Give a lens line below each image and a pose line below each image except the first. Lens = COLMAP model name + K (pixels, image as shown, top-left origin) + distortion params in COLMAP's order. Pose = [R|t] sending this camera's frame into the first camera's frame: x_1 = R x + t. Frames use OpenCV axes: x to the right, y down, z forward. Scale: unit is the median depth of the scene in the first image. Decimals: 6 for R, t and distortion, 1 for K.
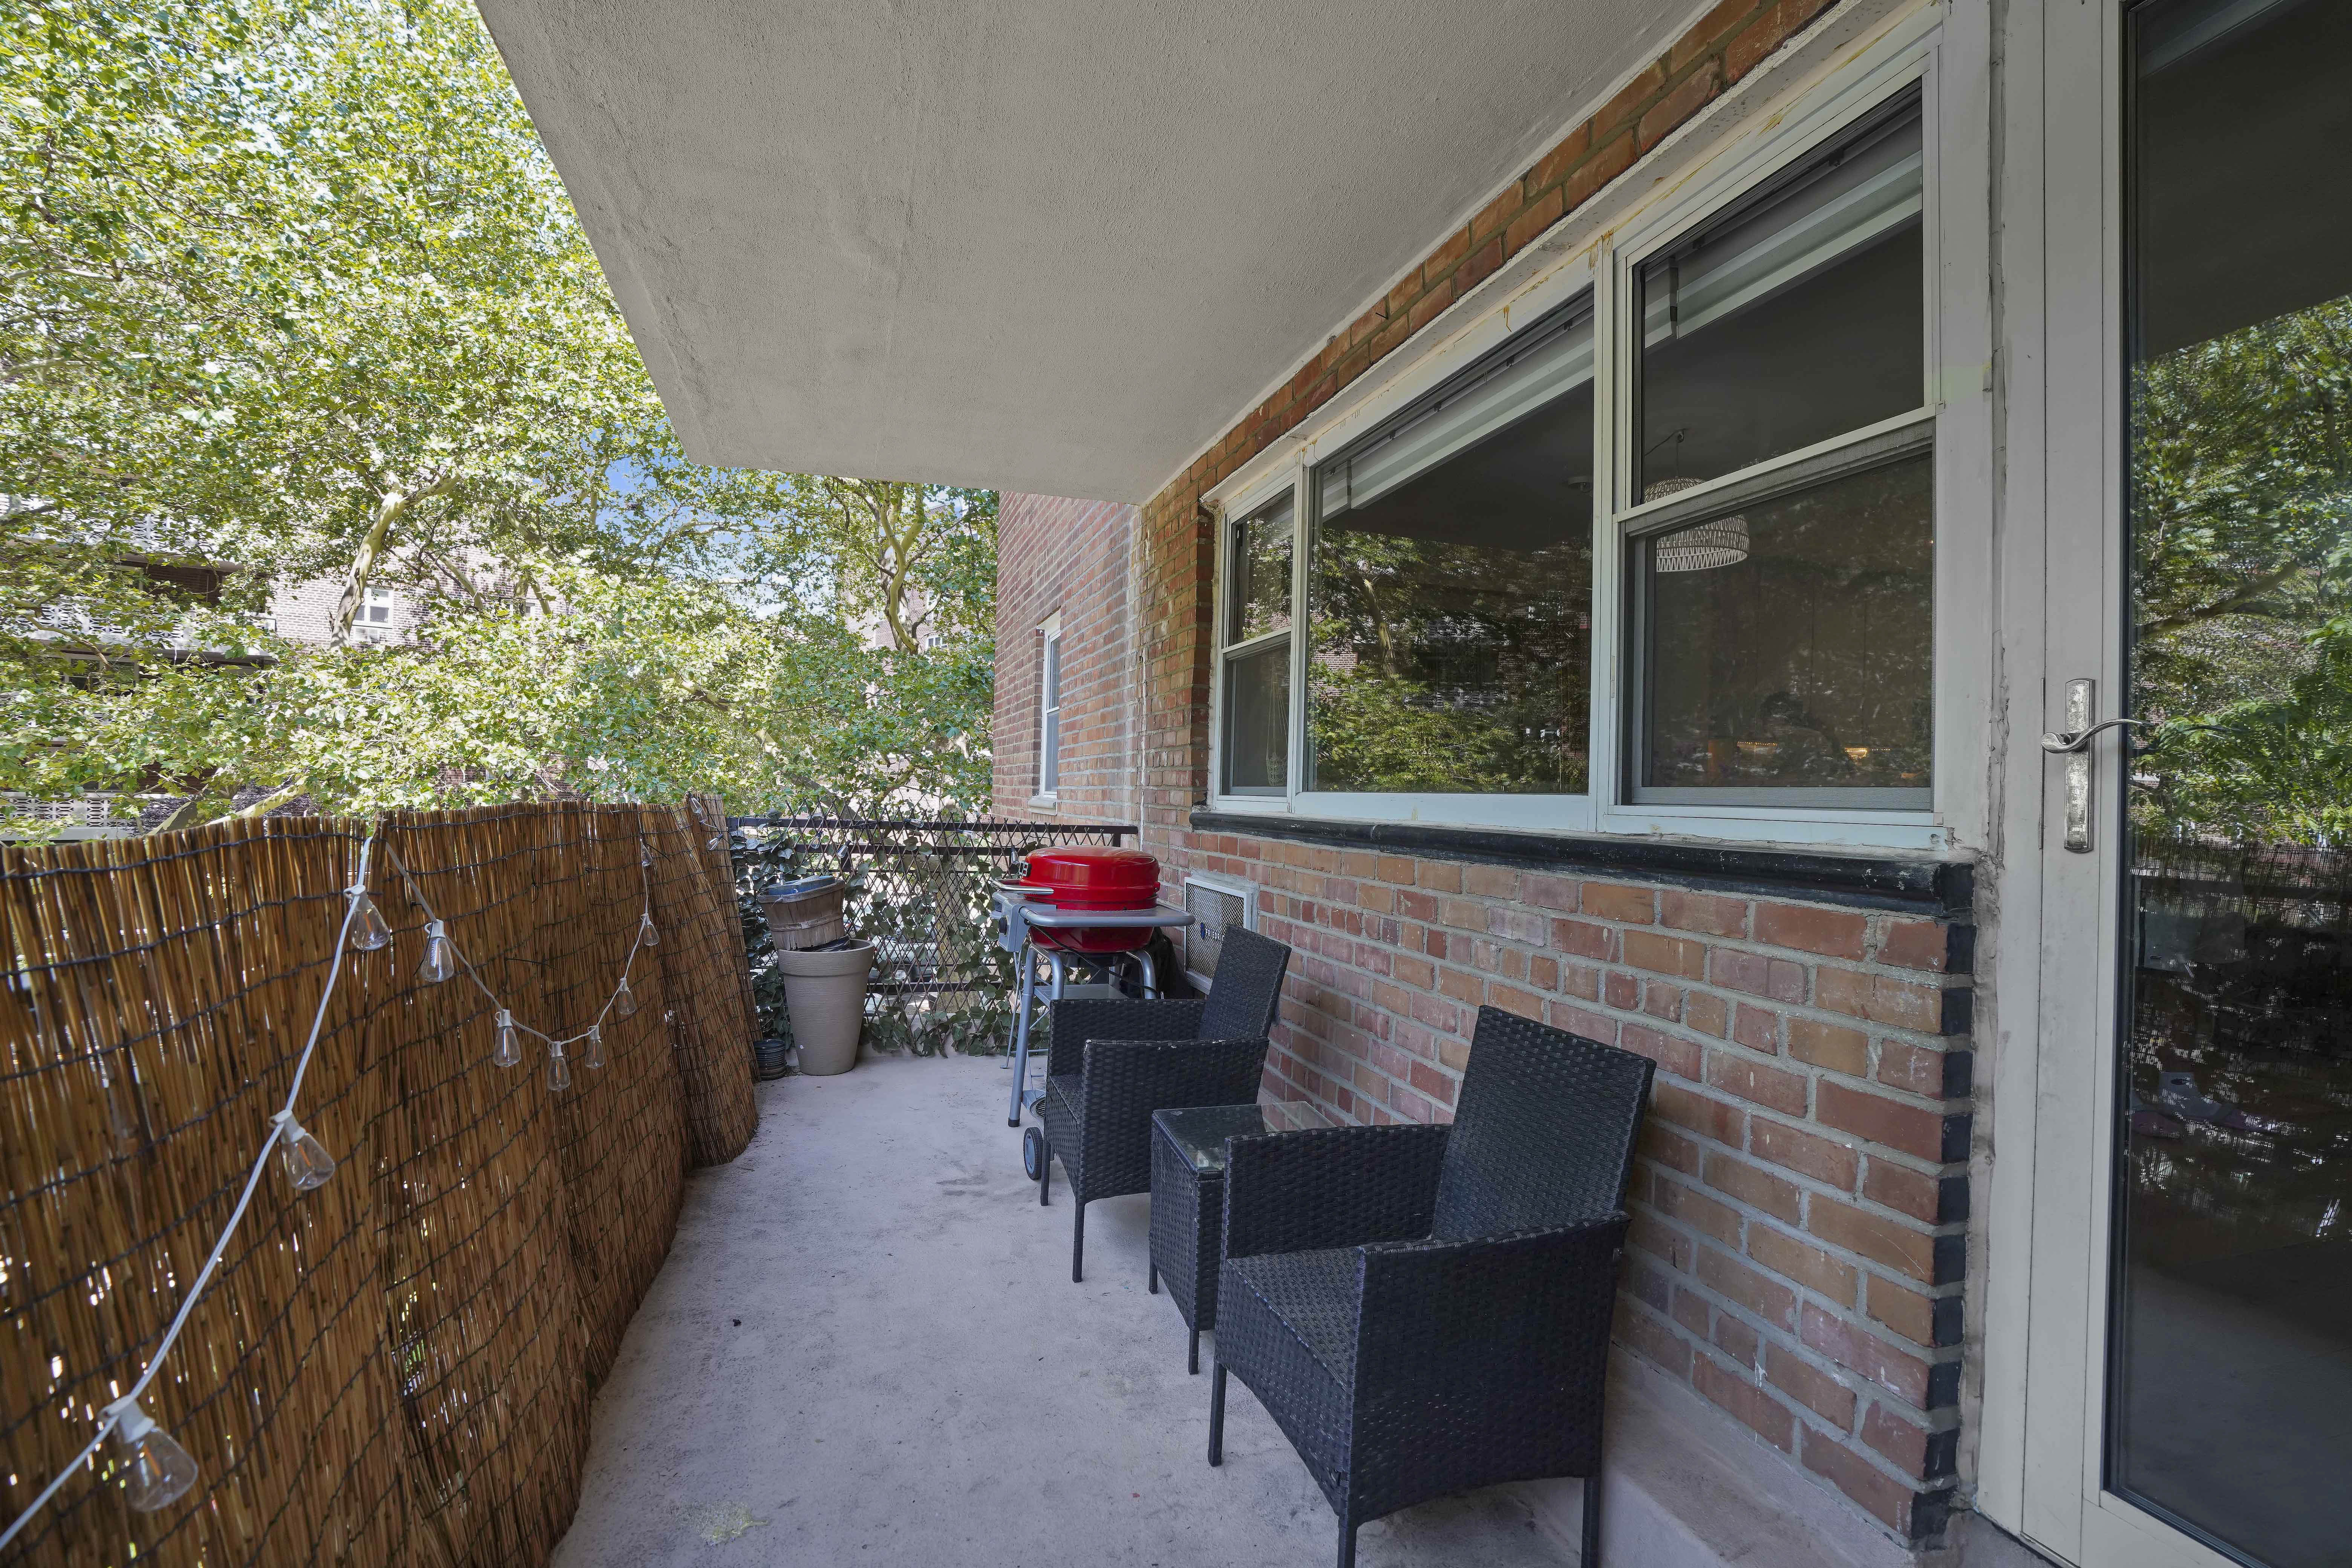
lens RADIAL K [[1090.9, 0, 1188.2], [0, 1090.9, 795.3], [0, 0, 1]] dist [-0.051100, 0.019752]
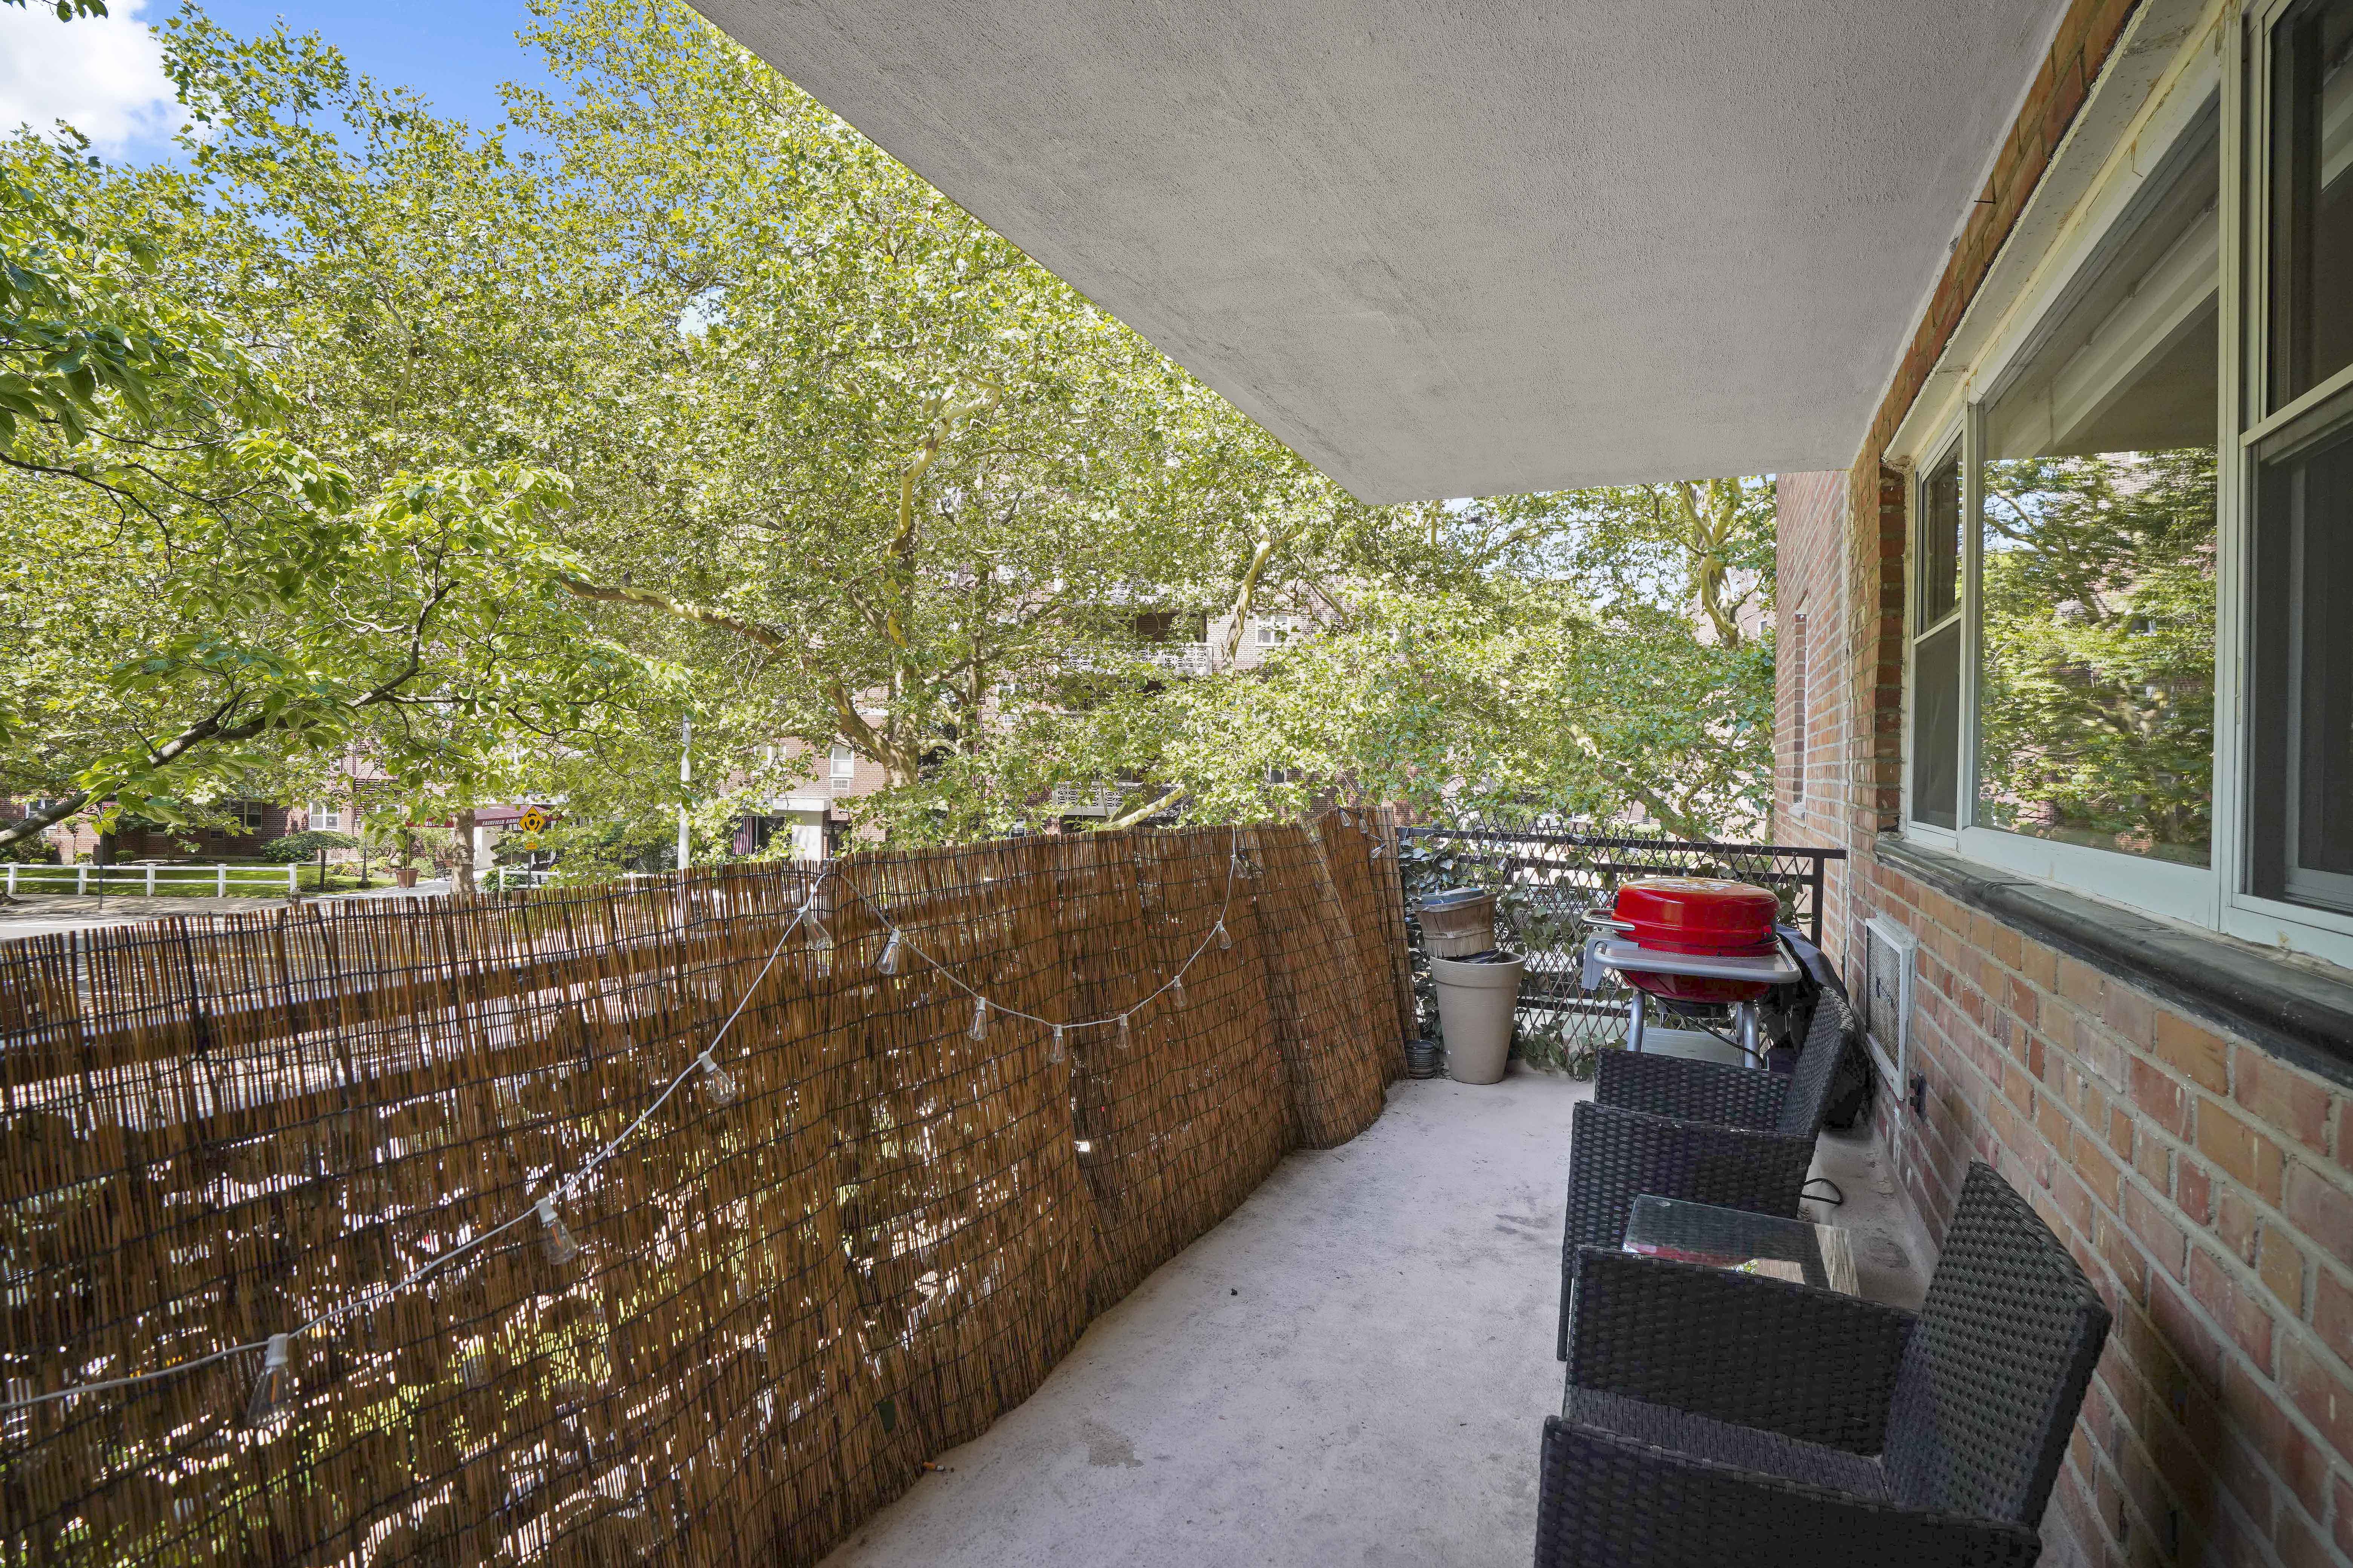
lens RADIAL K [[1091.3, 0, 1188.3], [0, 1091.3, 775.8], [0, 0, 1]] dist [-0.051100, 0.019752]
pose [[0.748771, 0.000320, -0.662829, 0.150679], [-0.008120, 0.999929, -0.008691, -0.022217], [0.662779, 0.011889, 0.748721, 0.053770]]
